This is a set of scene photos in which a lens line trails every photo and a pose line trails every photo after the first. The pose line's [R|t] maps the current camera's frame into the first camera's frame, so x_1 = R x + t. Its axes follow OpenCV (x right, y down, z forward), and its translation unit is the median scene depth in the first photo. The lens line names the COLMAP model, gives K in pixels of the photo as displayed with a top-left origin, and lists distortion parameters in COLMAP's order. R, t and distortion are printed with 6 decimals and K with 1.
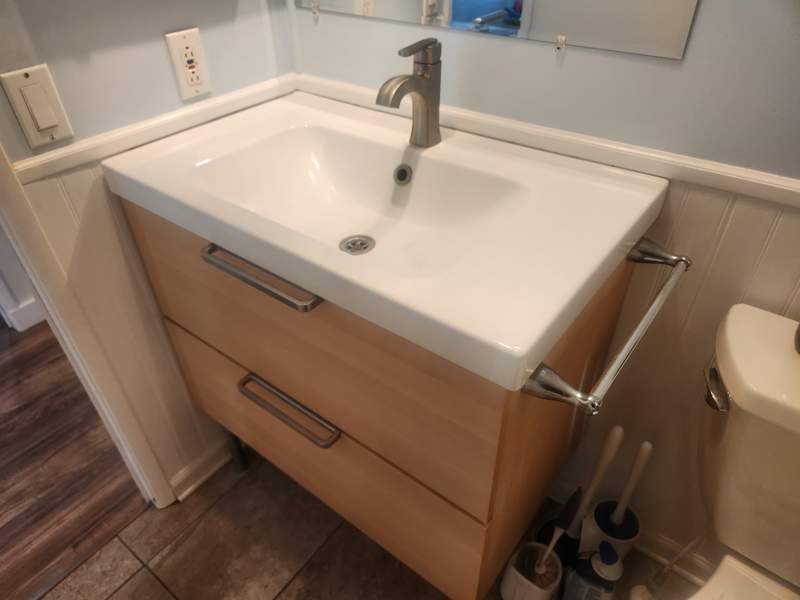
lens RADIAL K [[539.2, 0, 398.6], [0, 539.2, 302.2], [0, 0, 1]] dist [0.054431, -0.045107]
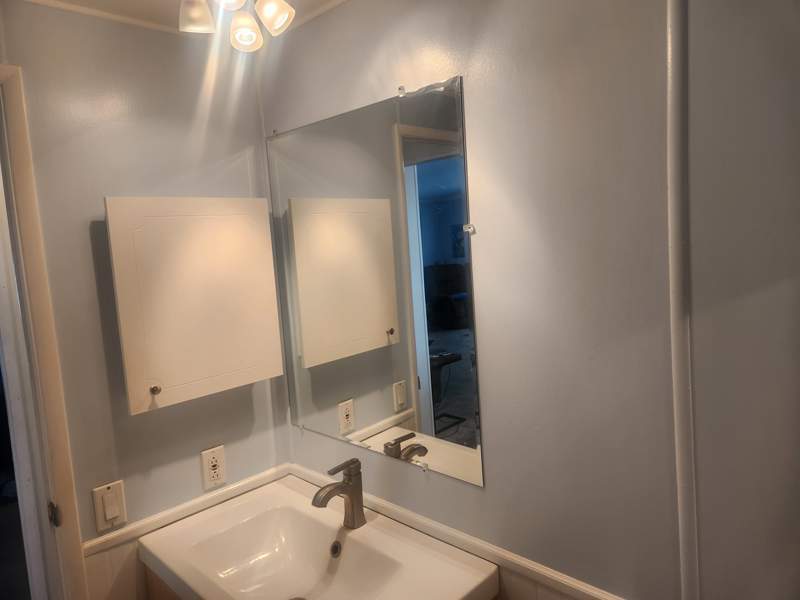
lens RADIAL K [[539.2, 0, 404.8], [0, 539.2, 296.9], [0, 0, 1]] dist [0.054431, -0.045107]
pose [[0.993425, -0.031058, -0.110188, 0.370803], [-0.032633, 0.845742, -0.532594, -0.040224], [0.109731, 0.532688, 0.839168, -0.540383]]
